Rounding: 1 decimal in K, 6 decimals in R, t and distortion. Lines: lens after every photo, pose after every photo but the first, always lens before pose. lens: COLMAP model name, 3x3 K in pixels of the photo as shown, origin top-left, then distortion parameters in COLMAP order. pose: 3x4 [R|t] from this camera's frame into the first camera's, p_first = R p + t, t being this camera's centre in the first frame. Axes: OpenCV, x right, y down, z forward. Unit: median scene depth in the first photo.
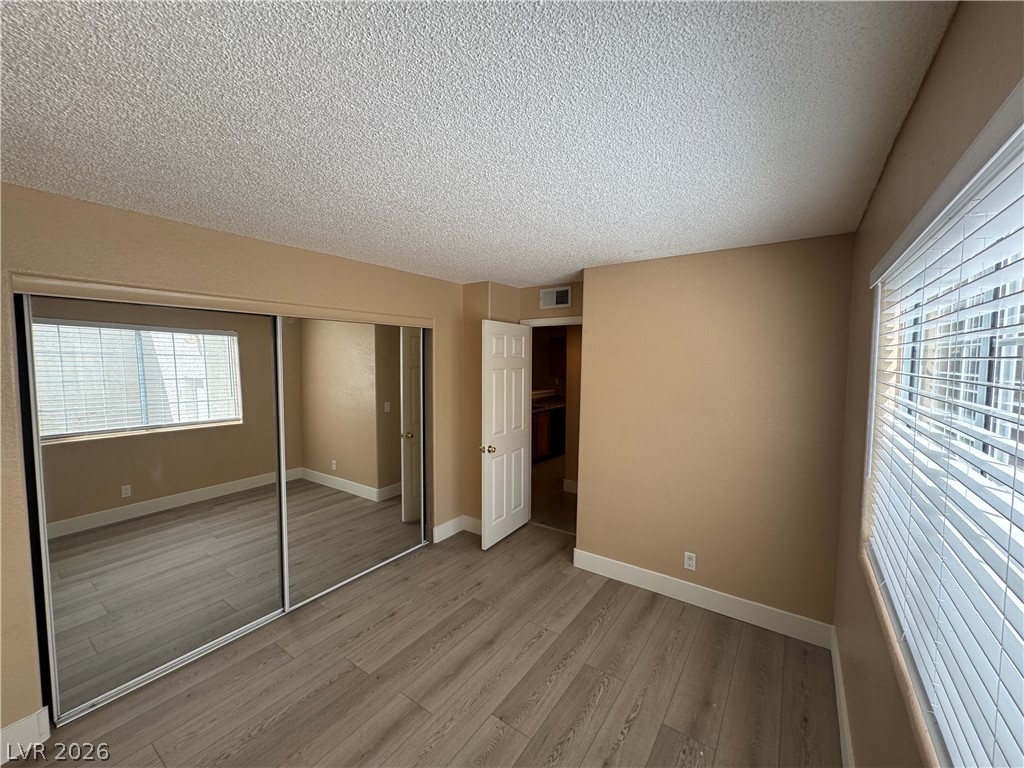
lens RADIAL K [[408.0, 0, 514.1], [0, 408.0, 384.3], [0, 0, 1]] dist [0.000093, 0.000028]
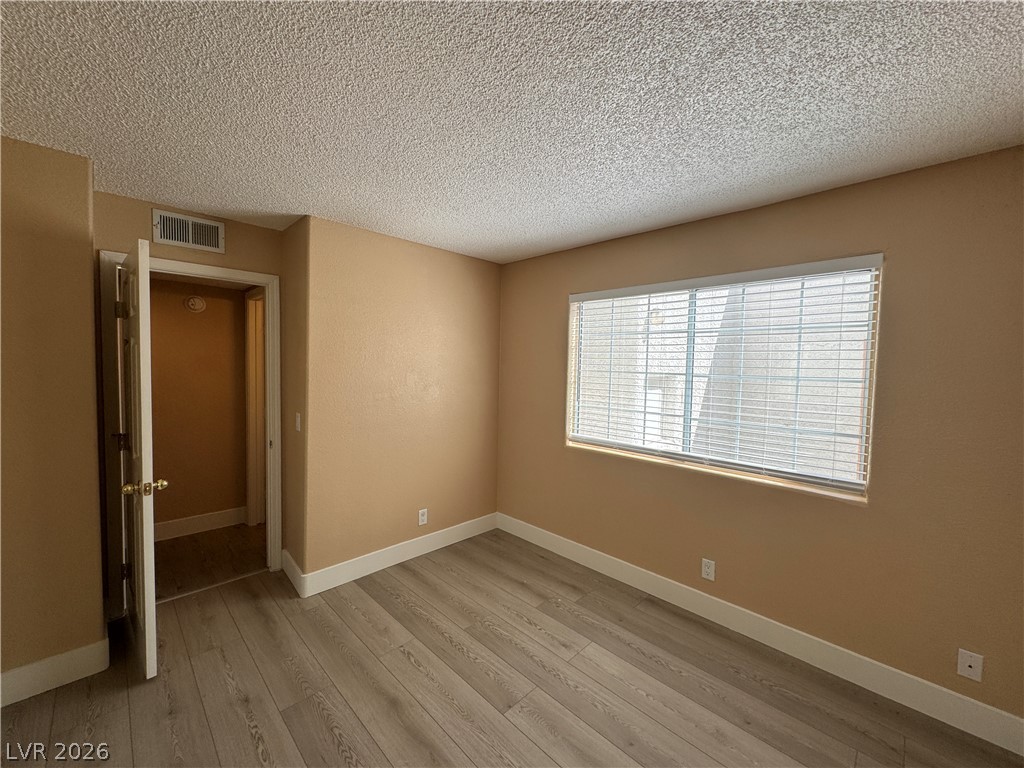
lens RADIAL K [[408.0, 0, 512.3], [0, 408.0, 382.6], [0, 0, 1]] dist [0.000093, 0.000028]
pose [[0.178457, -0.047525, 0.982799, -0.685182], [0.042847, 0.998261, 0.040492, 0.030872], [-0.983014, 0.034884, 0.180183, 0.601300]]
